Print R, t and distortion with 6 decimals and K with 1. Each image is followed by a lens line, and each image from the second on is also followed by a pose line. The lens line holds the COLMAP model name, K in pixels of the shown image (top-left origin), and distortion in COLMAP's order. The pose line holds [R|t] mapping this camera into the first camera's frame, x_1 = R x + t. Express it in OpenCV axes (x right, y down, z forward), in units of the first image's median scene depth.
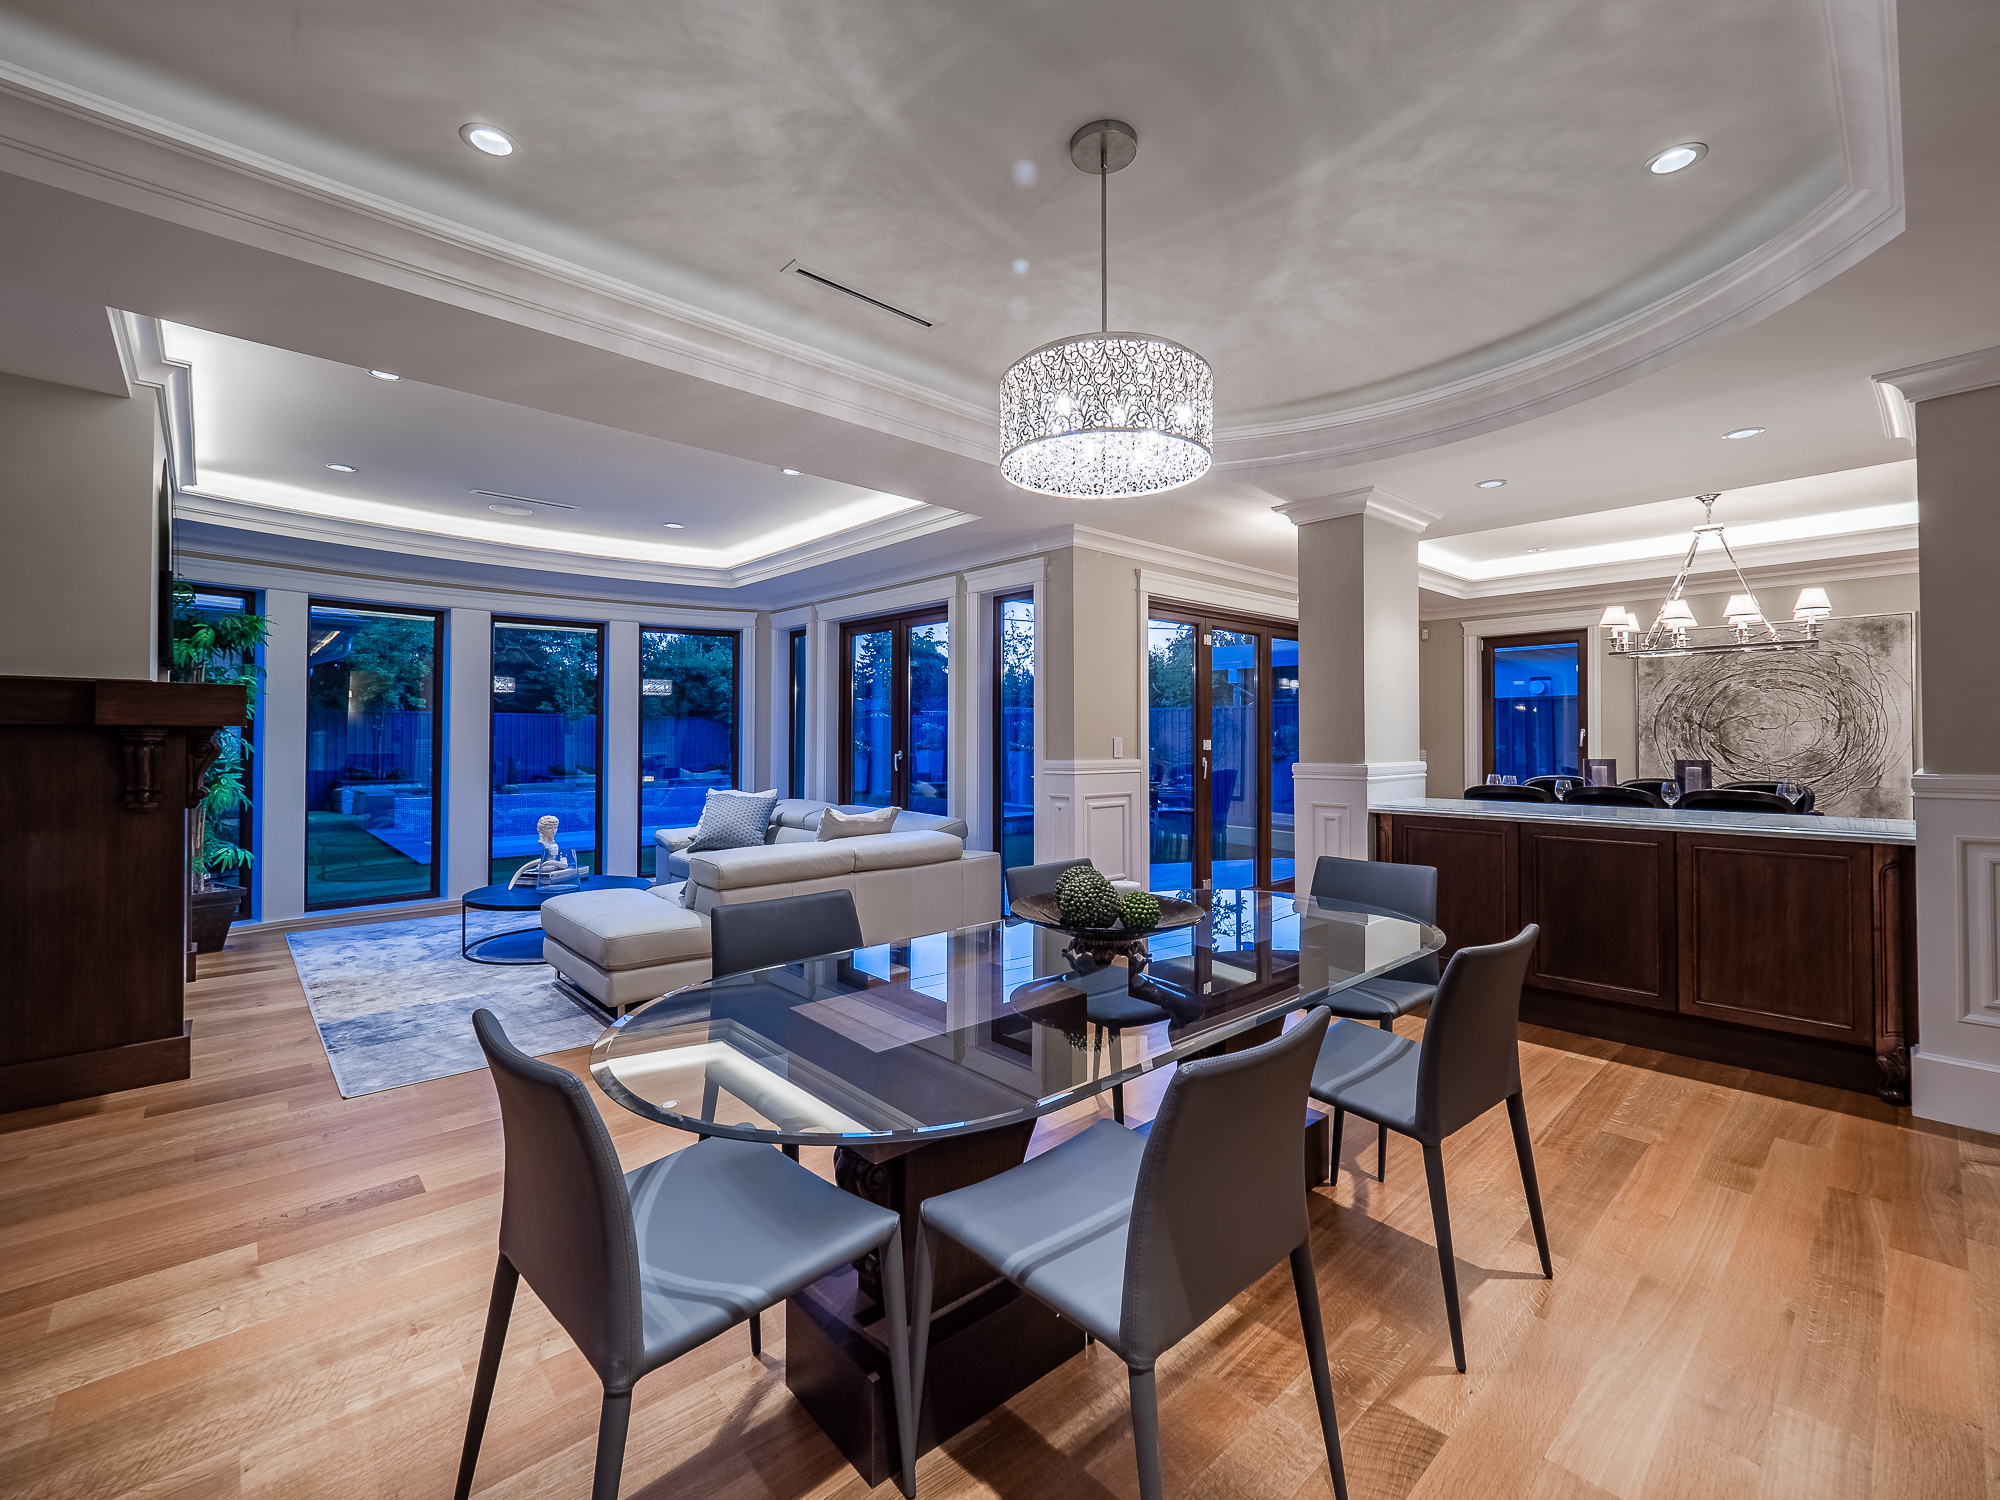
lens RADIAL K [[851.6, 0, 984.1], [0, 851.6, 729.8], [0, 0, 1]] dist [-0.002194, -0.002548]
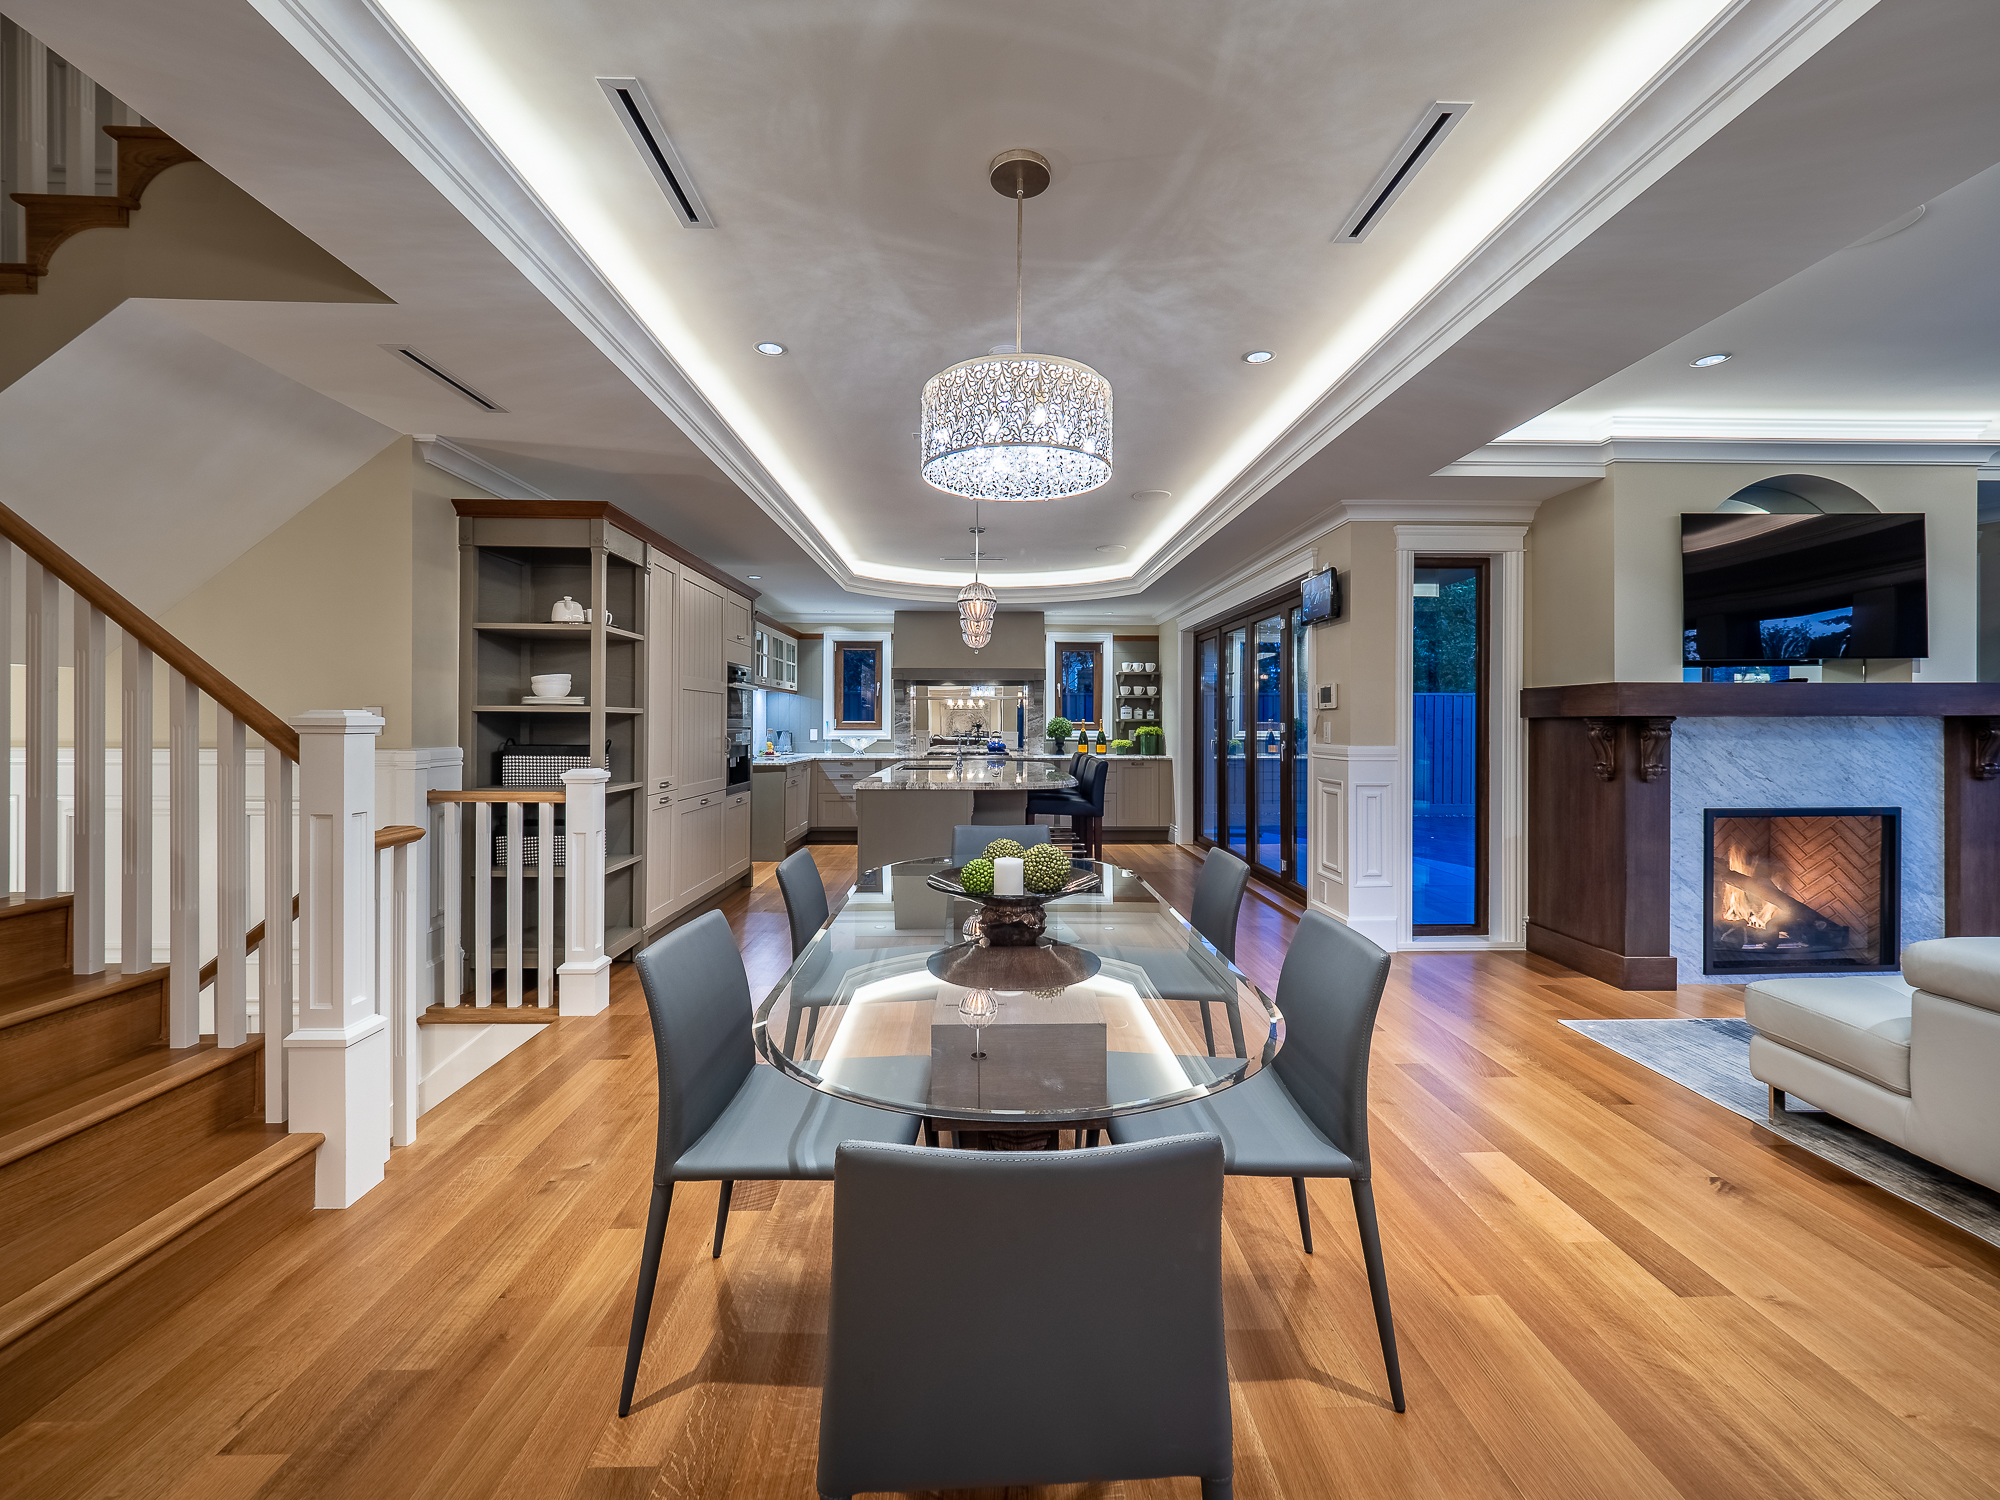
lens RADIAL K [[851.6, 0, 999.5], [0, 851.6, 725.9], [0, 0, 1]] dist [-0.002194, -0.002548]
pose [[-0.651033, -0.000535, -0.759049, 0.603606], [0.006188, 0.999963, -0.006013, 0.010592], [0.759024, -0.008612, -0.651006, 1.037330]]
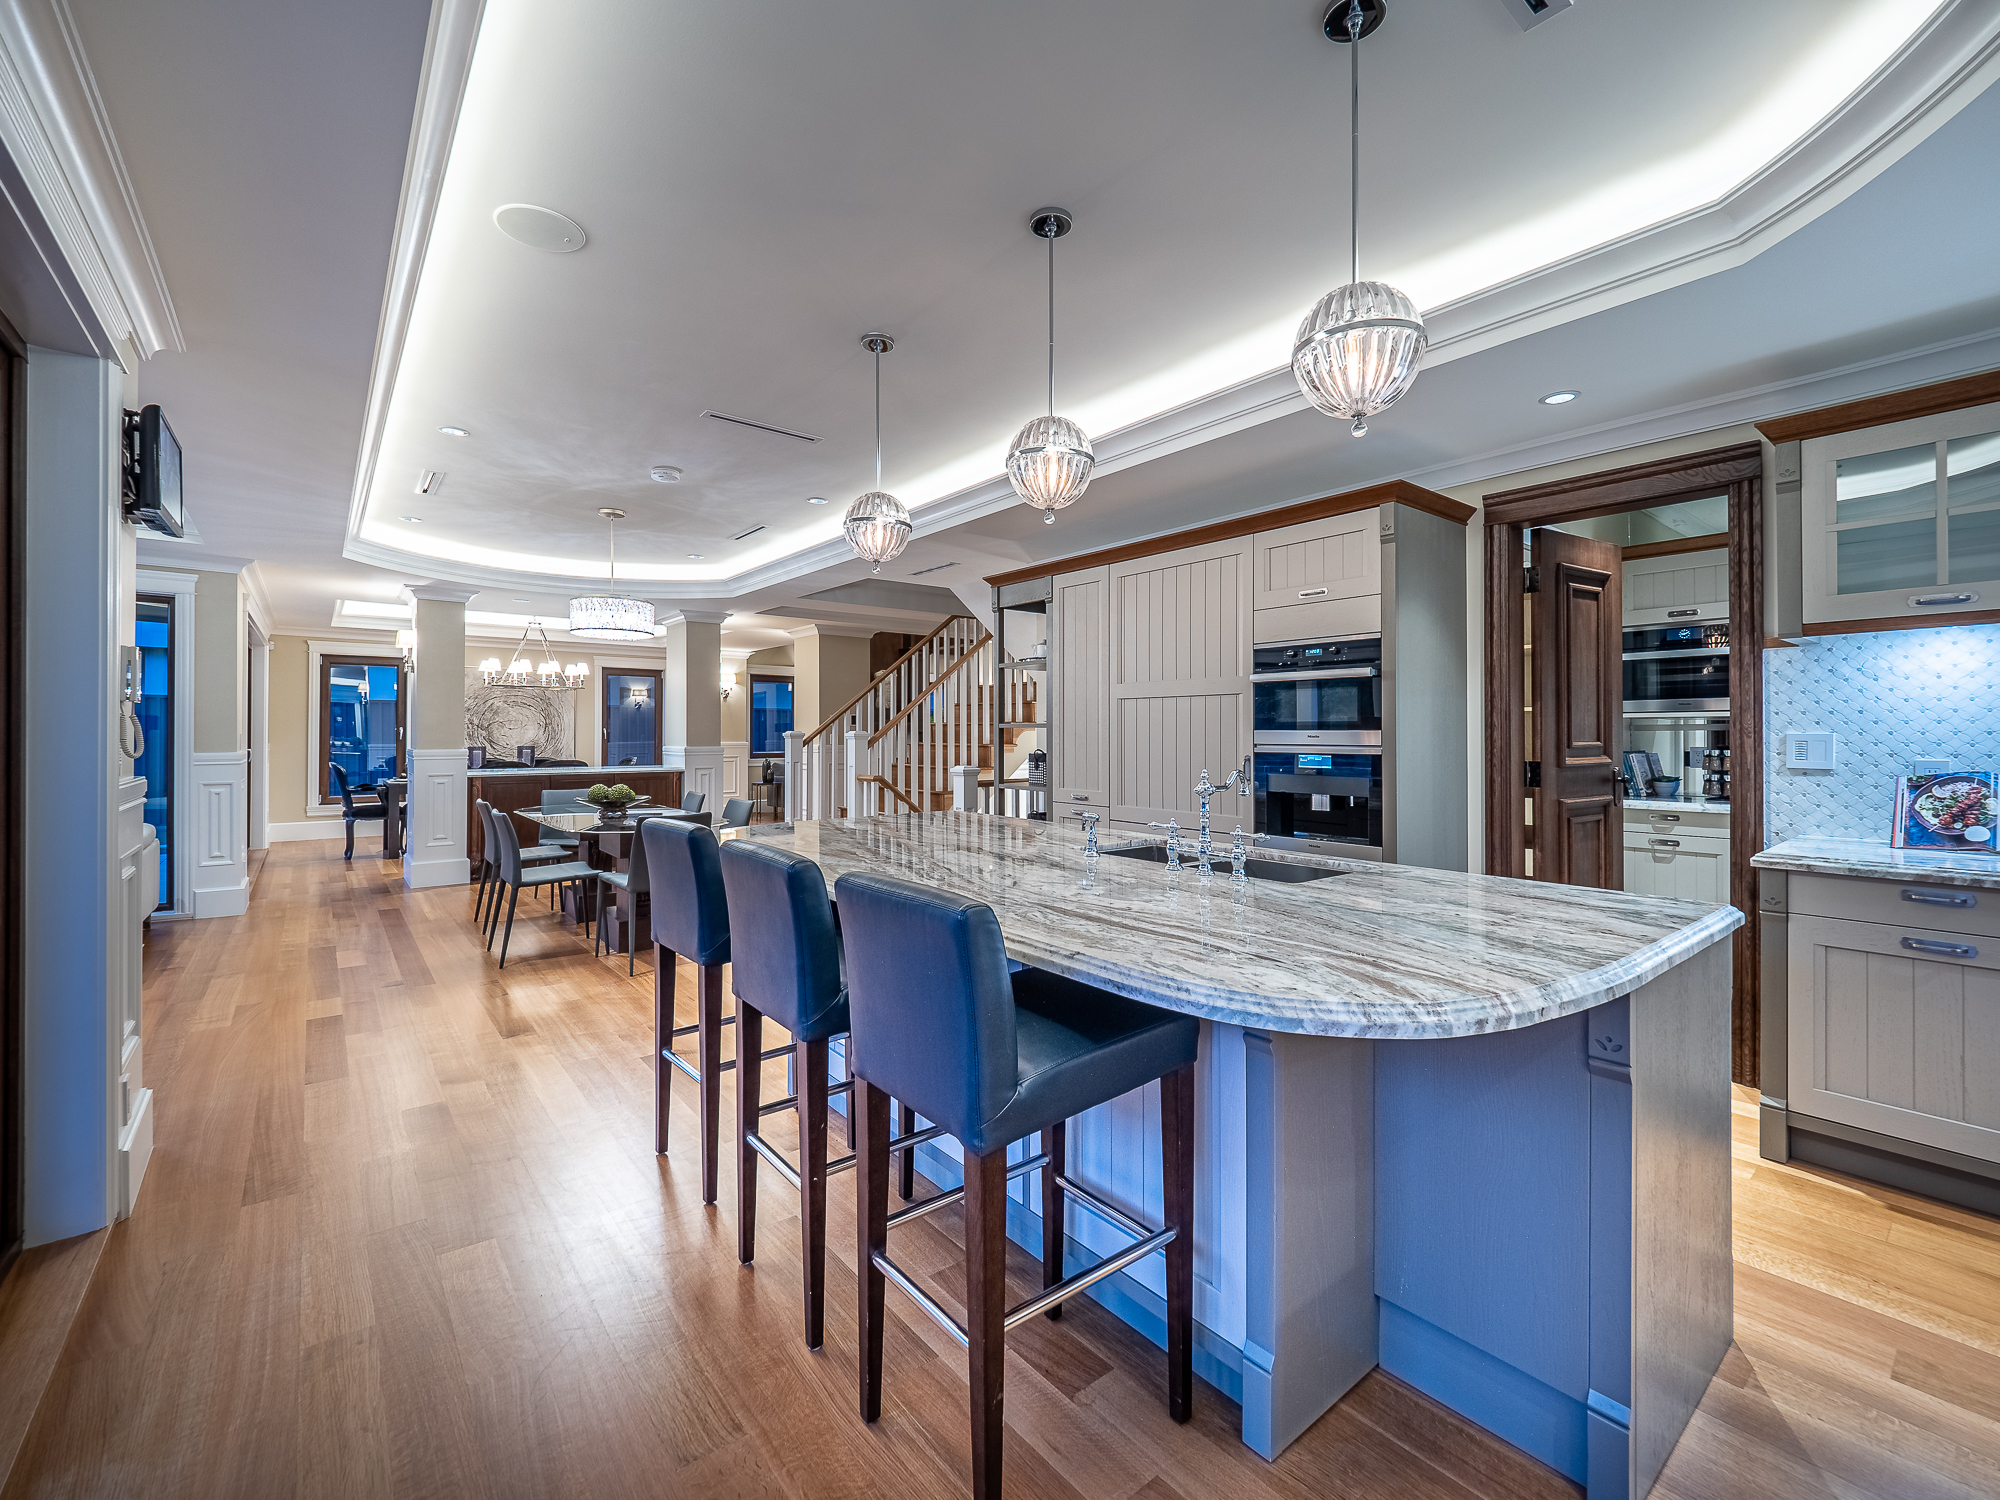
lens RADIAL K [[851.6, 0, 1026.7], [0, 851.6, 743.8], [0, 0, 1]] dist [-0.002194, -0.002548]
pose [[0.025295, -0.011296, 0.999616, -1.545972], [-0.014165, 0.999832, 0.011657, -0.009600], [-0.999580, -0.014455, 0.025131, -0.233892]]
